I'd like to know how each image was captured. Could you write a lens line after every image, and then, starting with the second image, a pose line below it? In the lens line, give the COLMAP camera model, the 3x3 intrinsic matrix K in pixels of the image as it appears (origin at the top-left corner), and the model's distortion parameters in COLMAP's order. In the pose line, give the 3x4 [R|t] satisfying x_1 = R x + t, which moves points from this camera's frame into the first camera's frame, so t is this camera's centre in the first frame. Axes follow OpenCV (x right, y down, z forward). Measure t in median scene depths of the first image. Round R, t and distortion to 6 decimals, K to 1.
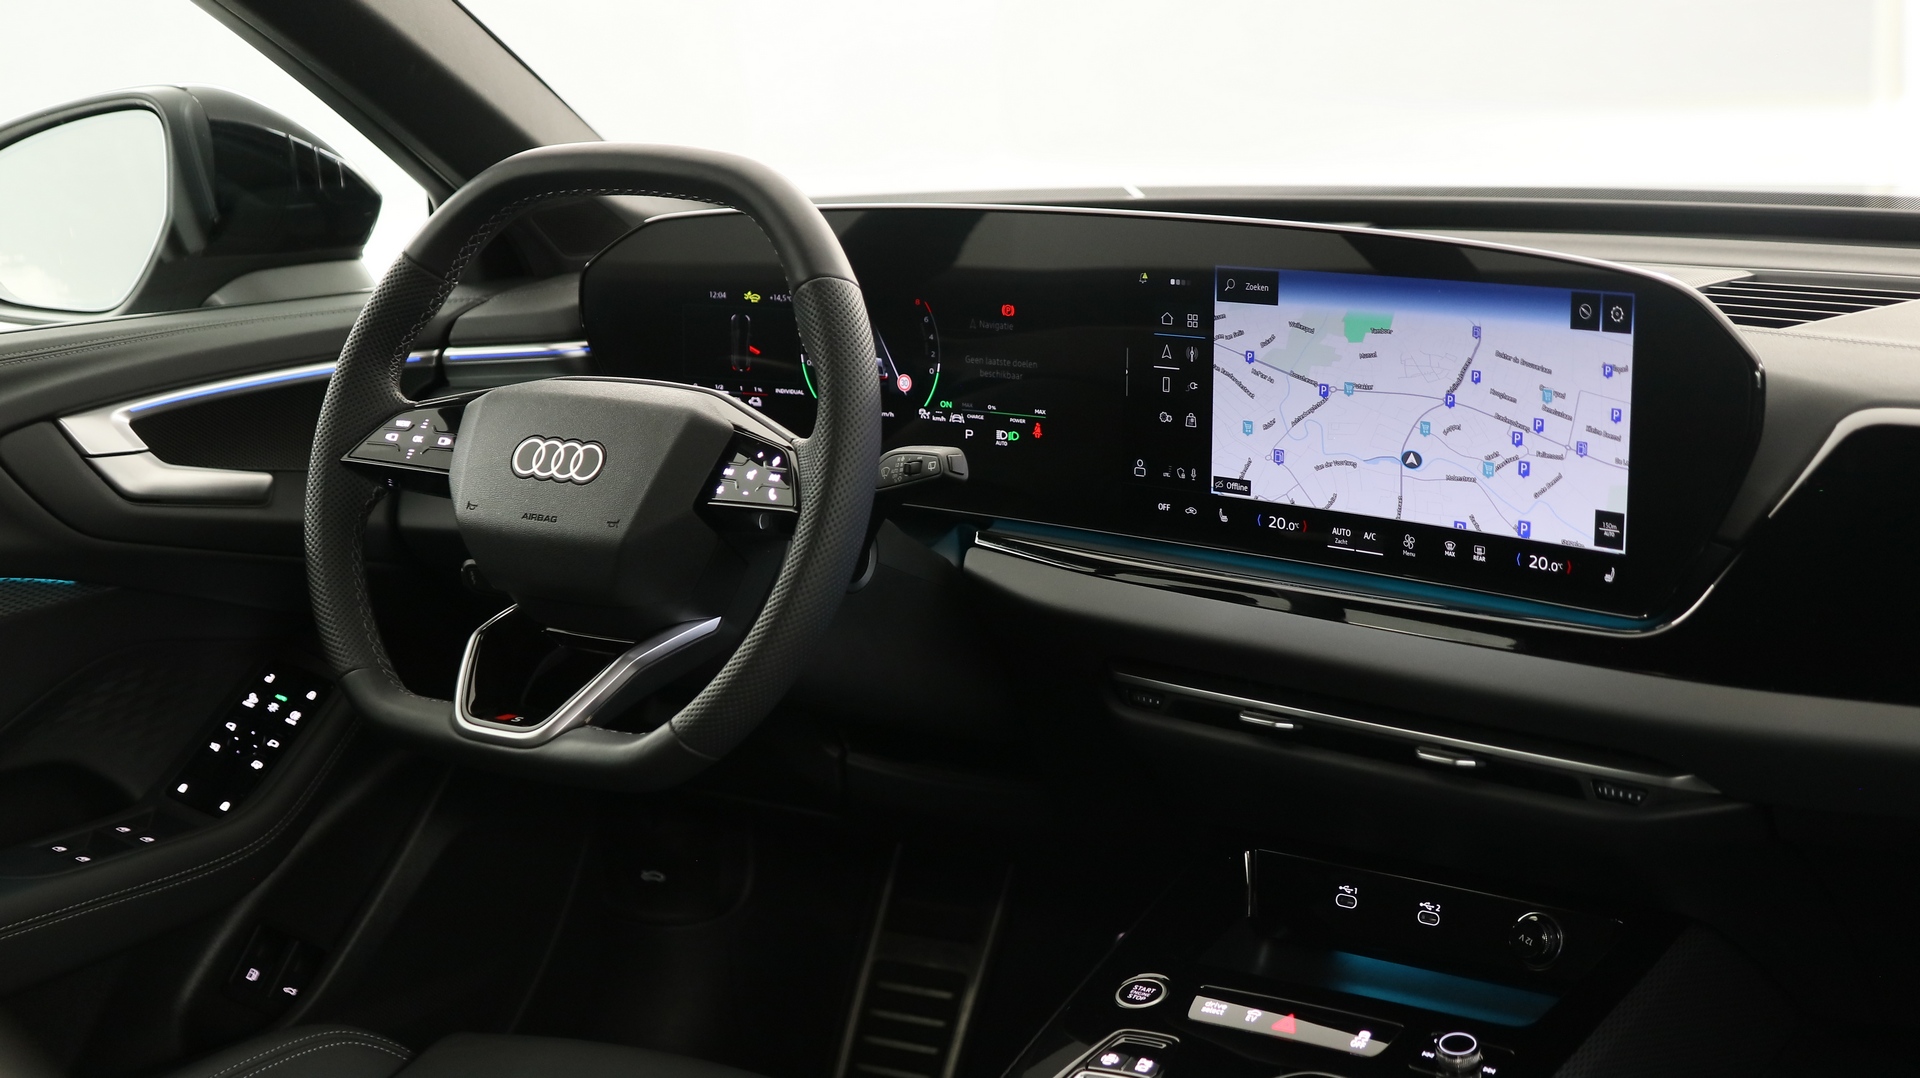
lens RADIAL K [[2961.4, 0, 960.0], [0, 2961.4, 539.0], [0, 0, 1]] dist [-0.020410, 0.132778]
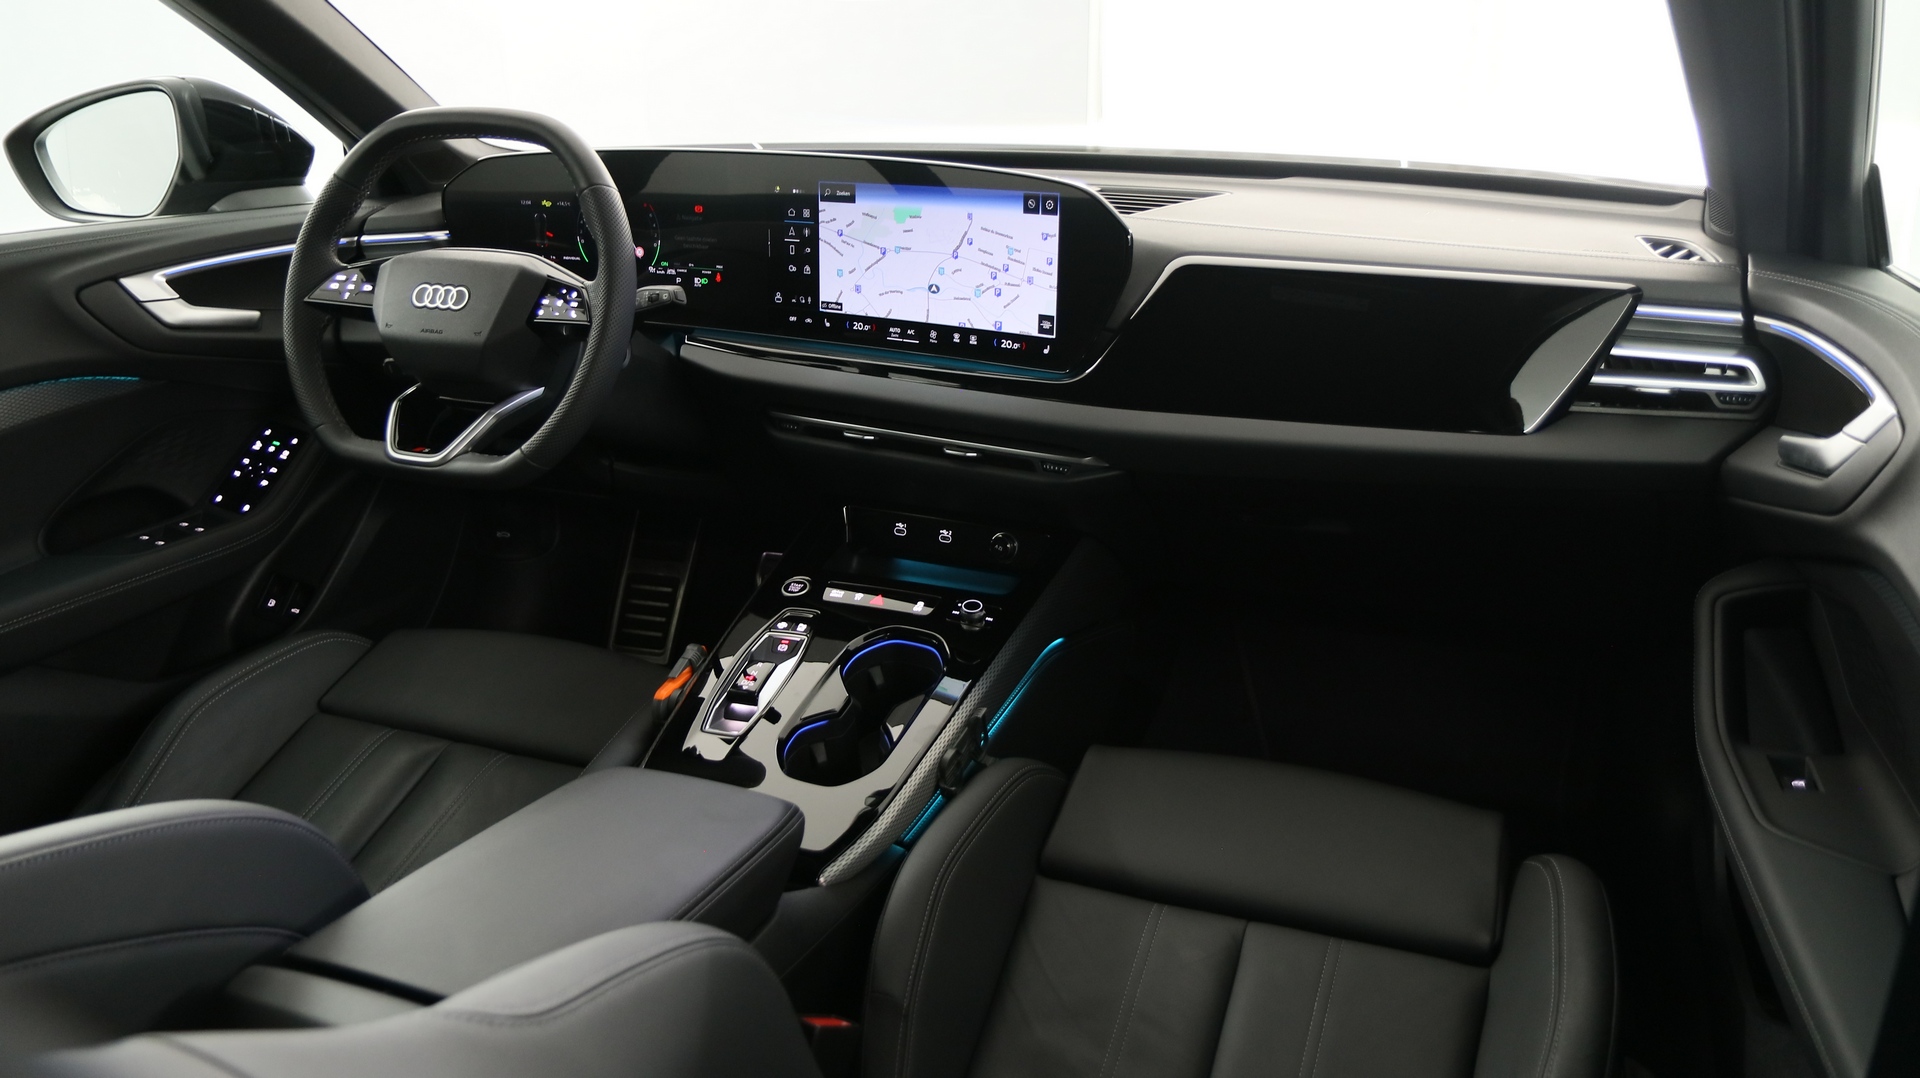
lens RADIAL K [[1462.6, 0, 960.0], [0, 1462.6, 539.0], [0, 0, 1]] dist [-0.036999, 0.034373]
pose [[0.975580, -0.049938, 0.213892, -0.030078], [0.021669, 0.990943, 0.132521, 0.006608], [-0.218572, -0.124650, 0.967827, 0.107789]]
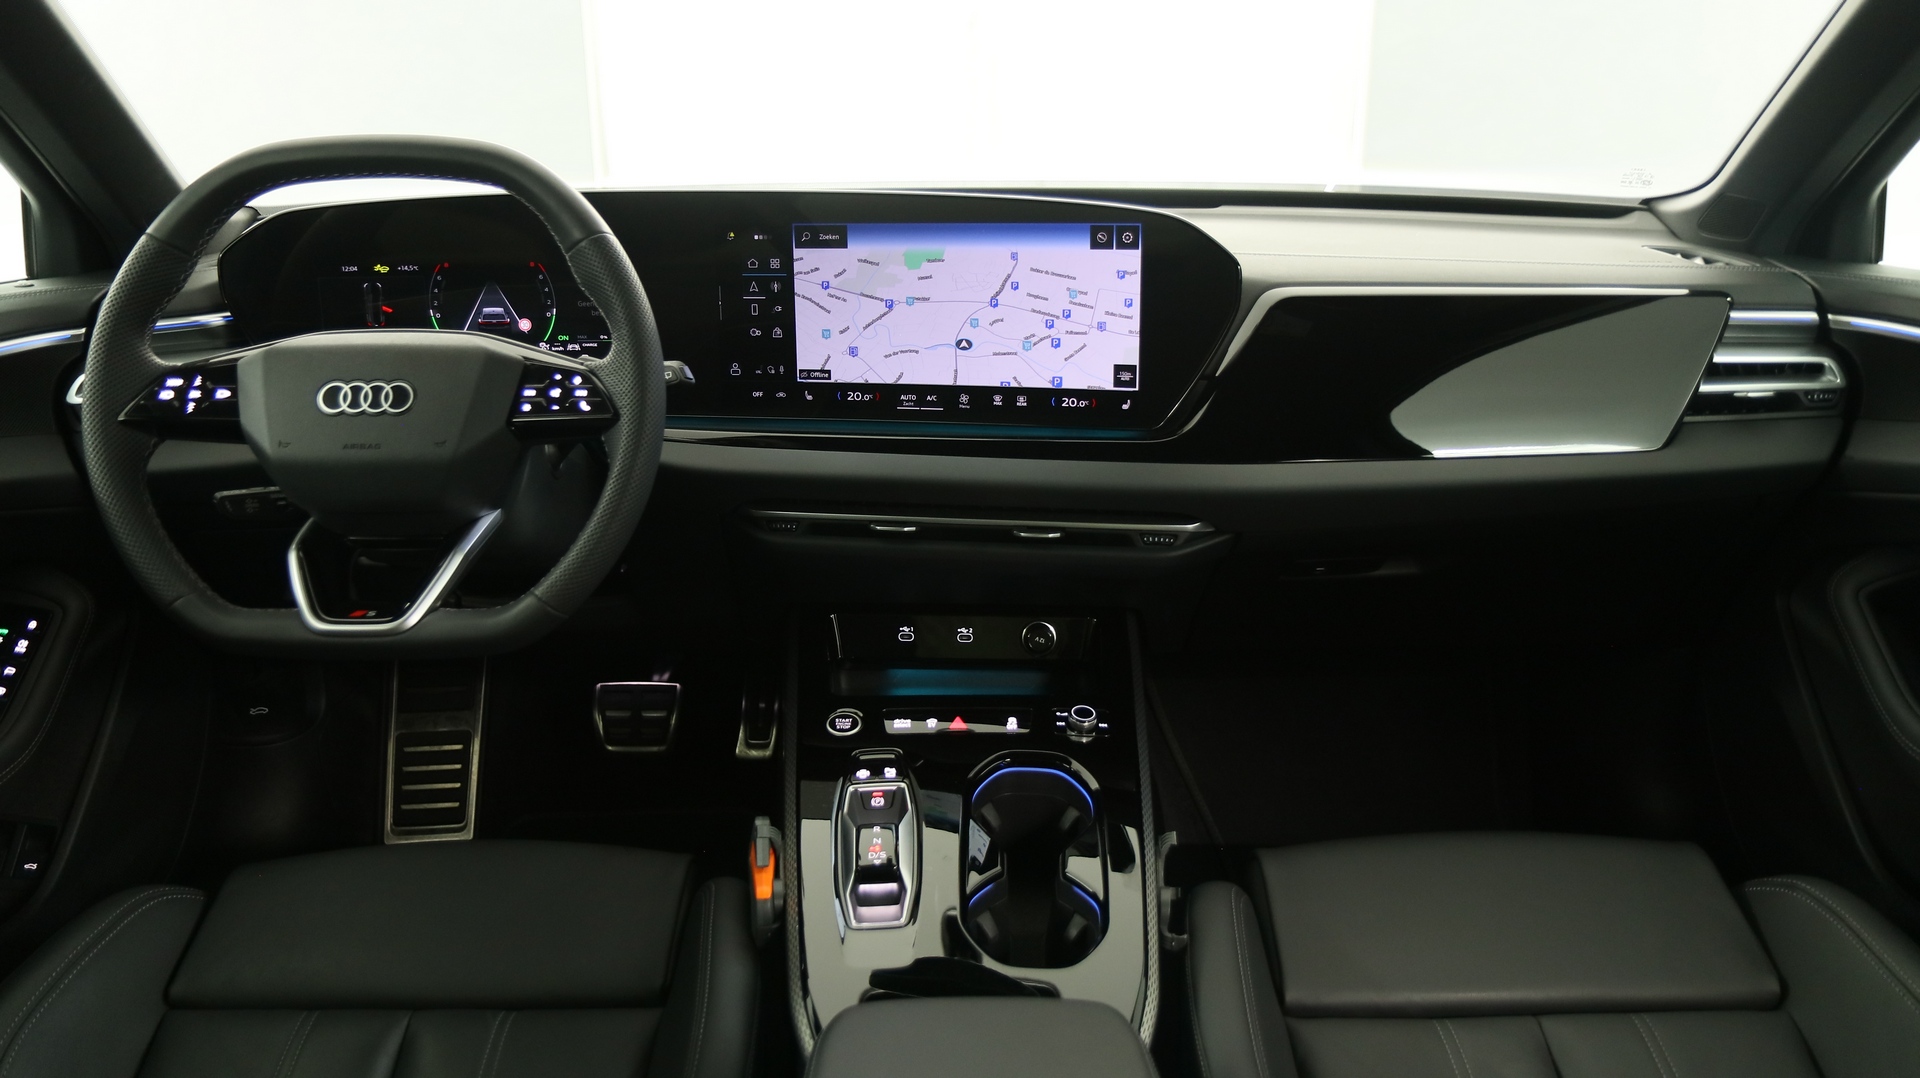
lens RADIAL K [[1462.6, 0, 960.0], [0, 1462.6, 539.0], [0, 0, 1]] dist [-0.036999, 0.034373]
pose [[0.820524, -0.145421, 0.552804, -0.270919], [0.097663, 0.988543, 0.115086, -0.014149], [-0.563207, -0.040442, 0.825326, 0.365213]]
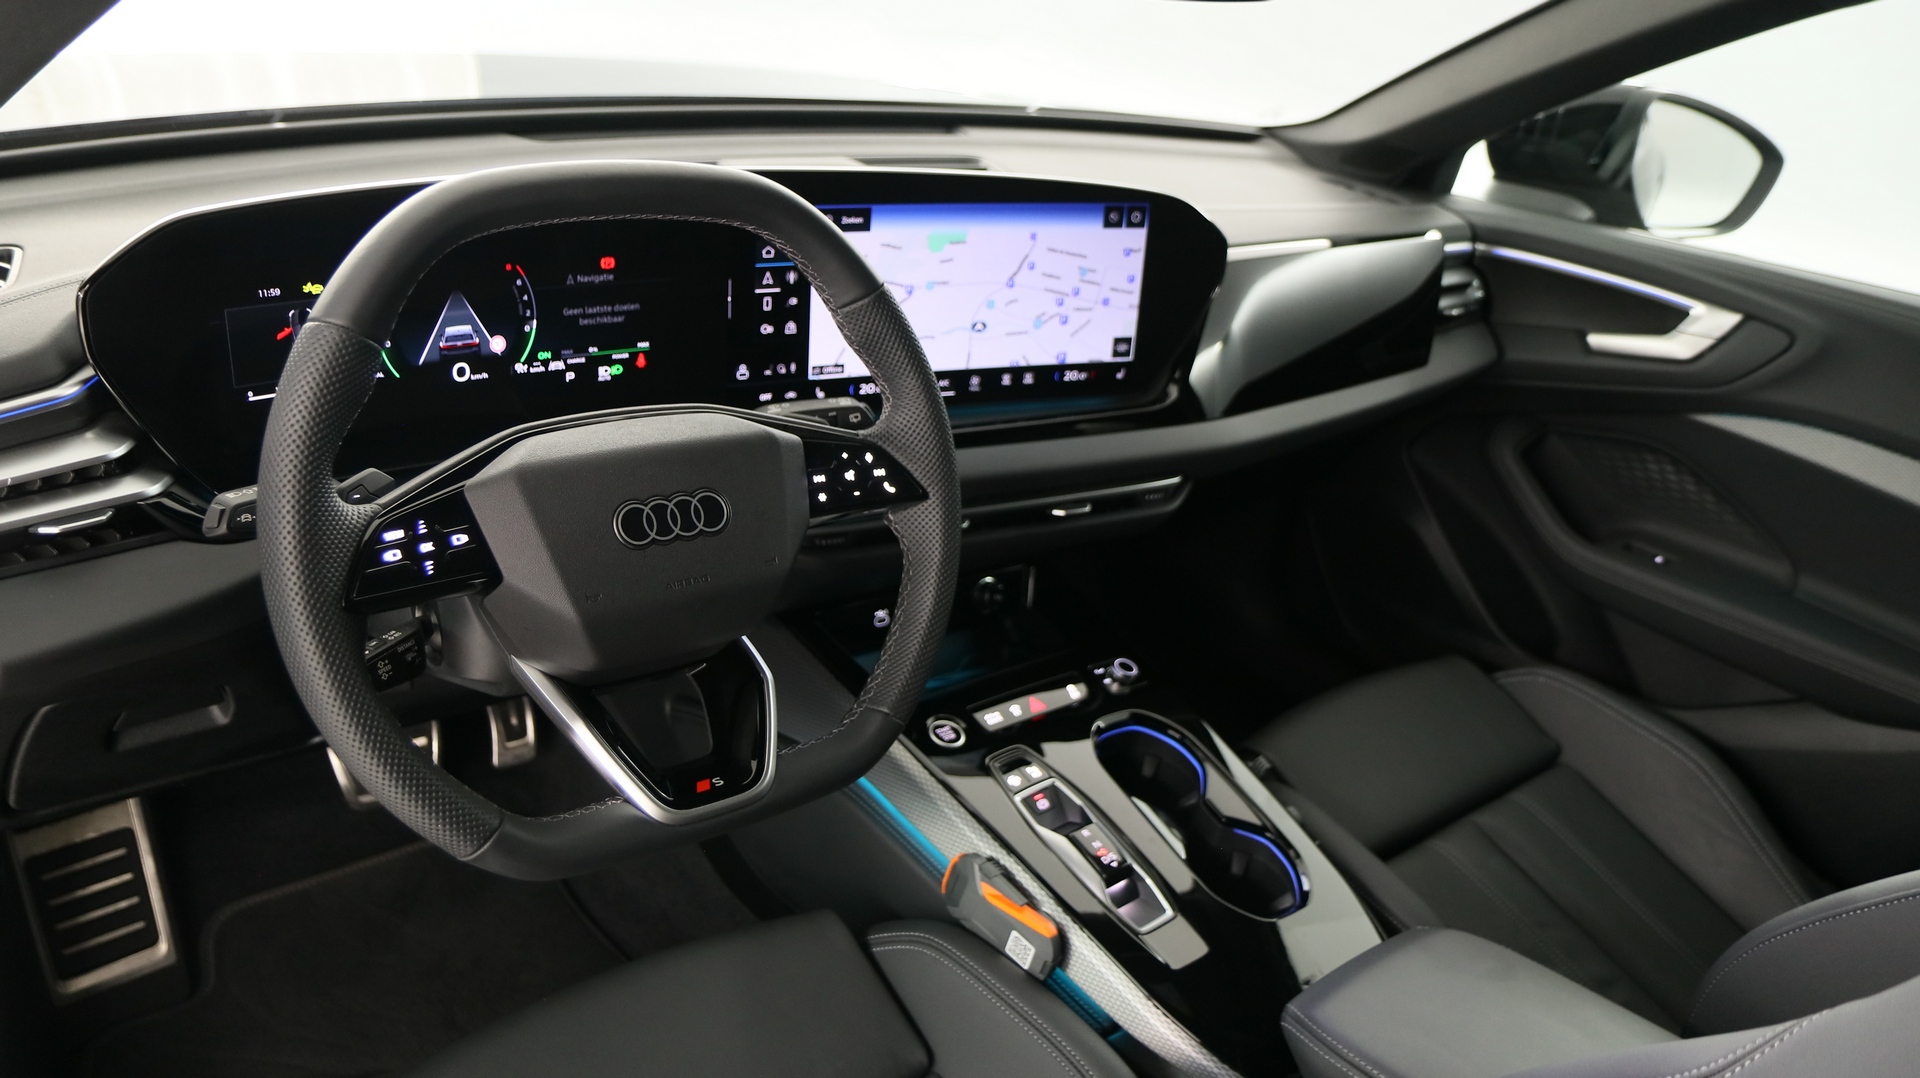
lens RADIAL K [[1462.6, 0, 960.0], [0, 1462.6, 539.0], [0, 0, 1]] dist [-0.036999, 0.034373]
pose [[0.279256, -0.340749, 0.897723, -0.527165], [0.084329, 0.940008, 0.330566, -0.164621], [-0.956507, -0.016609, 0.291237, 0.770247]]
